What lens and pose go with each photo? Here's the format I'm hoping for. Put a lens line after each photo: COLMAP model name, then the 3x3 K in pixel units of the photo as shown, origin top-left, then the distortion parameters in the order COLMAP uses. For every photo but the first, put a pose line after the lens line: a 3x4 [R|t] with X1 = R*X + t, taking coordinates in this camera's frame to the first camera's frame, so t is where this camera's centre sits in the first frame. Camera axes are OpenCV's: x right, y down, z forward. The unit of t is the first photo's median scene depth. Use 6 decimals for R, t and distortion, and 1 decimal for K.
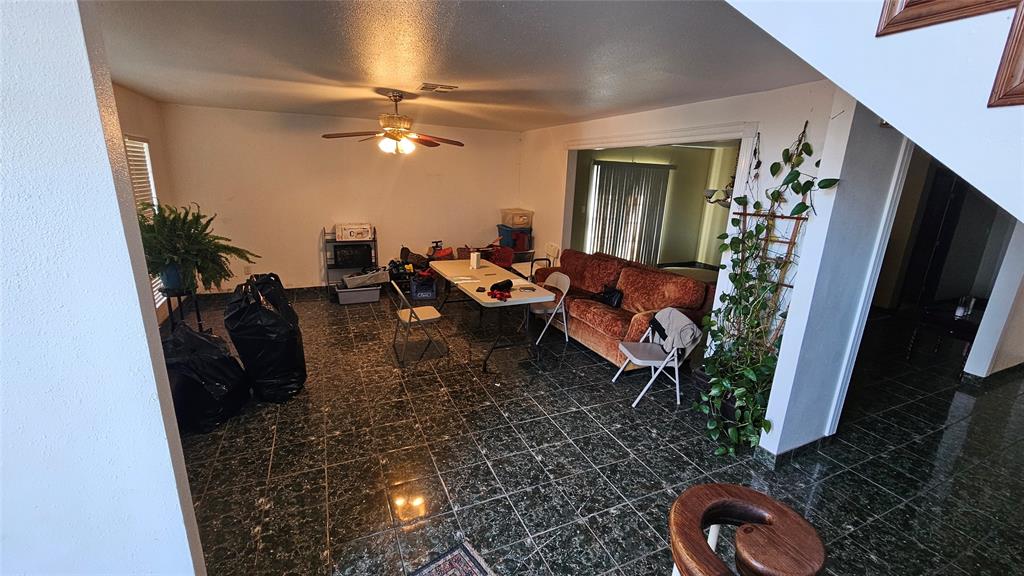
lens RADIAL K [[421.6, 0, 512.2], [0, 421.6, 283.7], [0, 0, 1]] dist [0.002319, 0.000307]
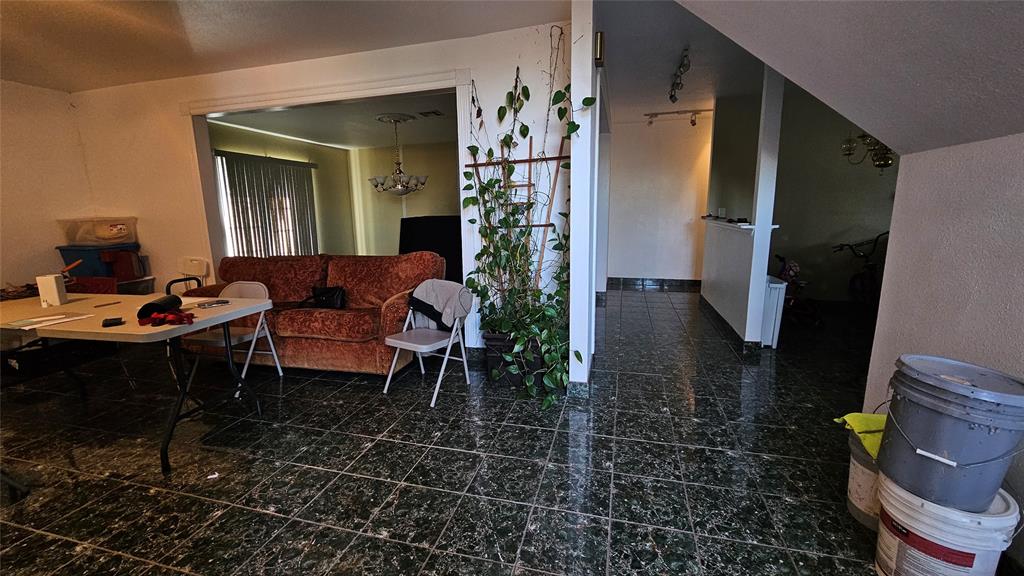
lens RADIAL K [[421.6, 0, 510.7], [0, 421.6, 282.2], [0, 0, 1]] dist [0.002319, 0.000307]
pose [[0.638958, -0.187342, 0.746080, -0.165861], [0.240870, 0.969843, 0.037243, 0.076289], [-0.730557, 0.155912, 0.664814, 0.351621]]
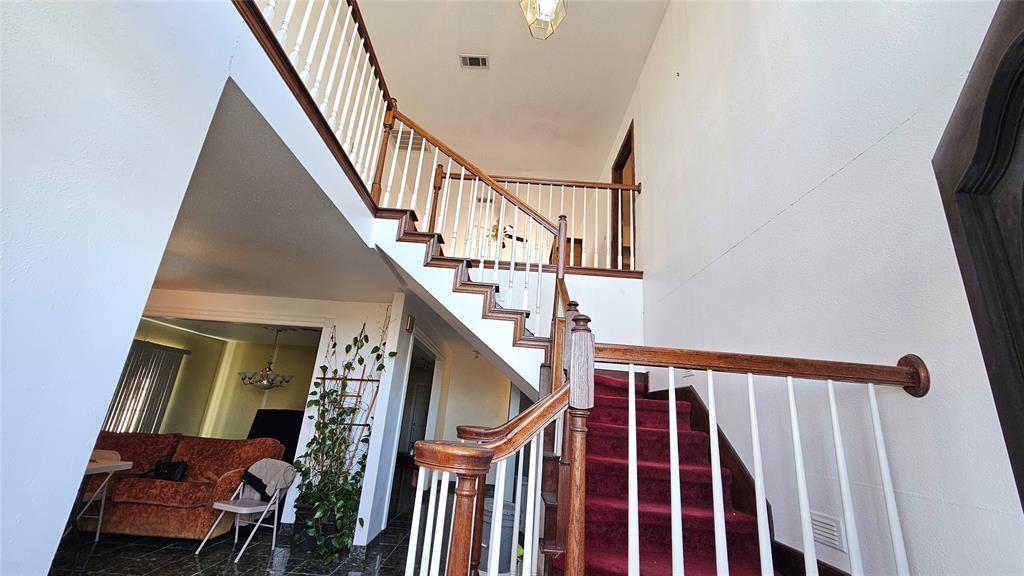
lens RADIAL K [[421.6, 0, 507.7], [0, 421.6, 284.6], [0, 0, 1]] dist [0.002319, 0.000307]
pose [[0.421836, 0.263515, 0.867533, -0.506567], [0.174067, 0.915496, -0.362723, 0.168998], [-0.889806, 0.304018, 0.340320, -0.126123]]
